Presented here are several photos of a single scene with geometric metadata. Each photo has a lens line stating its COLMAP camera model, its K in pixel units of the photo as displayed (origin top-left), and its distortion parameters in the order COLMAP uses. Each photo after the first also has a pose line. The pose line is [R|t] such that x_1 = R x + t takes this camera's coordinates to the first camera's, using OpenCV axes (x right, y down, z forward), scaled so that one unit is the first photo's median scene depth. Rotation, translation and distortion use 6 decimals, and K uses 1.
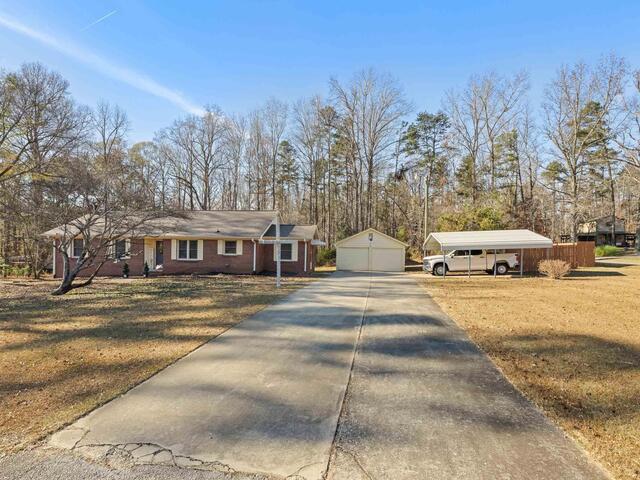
lens RADIAL K [[303.7, 0, 314.9], [0, 303.7, 242.4], [0, 0, 1]] dist [0.001620, 0.000324]
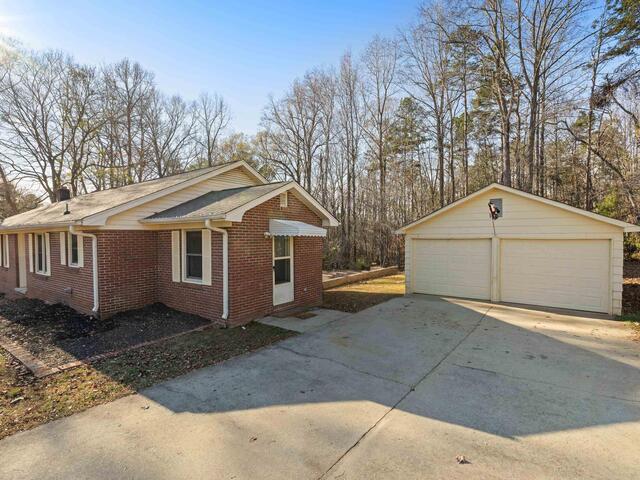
lens RADIAL K [[303.7, 0, 315.4], [0, 303.7, 242.6], [0, 0, 1]] dist [0.001620, 0.000324]
pose [[0.885844, -0.016847, -0.463677, 0.210307], [0.031649, 0.999207, 0.024162, 0.008655], [0.462902, -0.036078, 0.885675, 0.773037]]
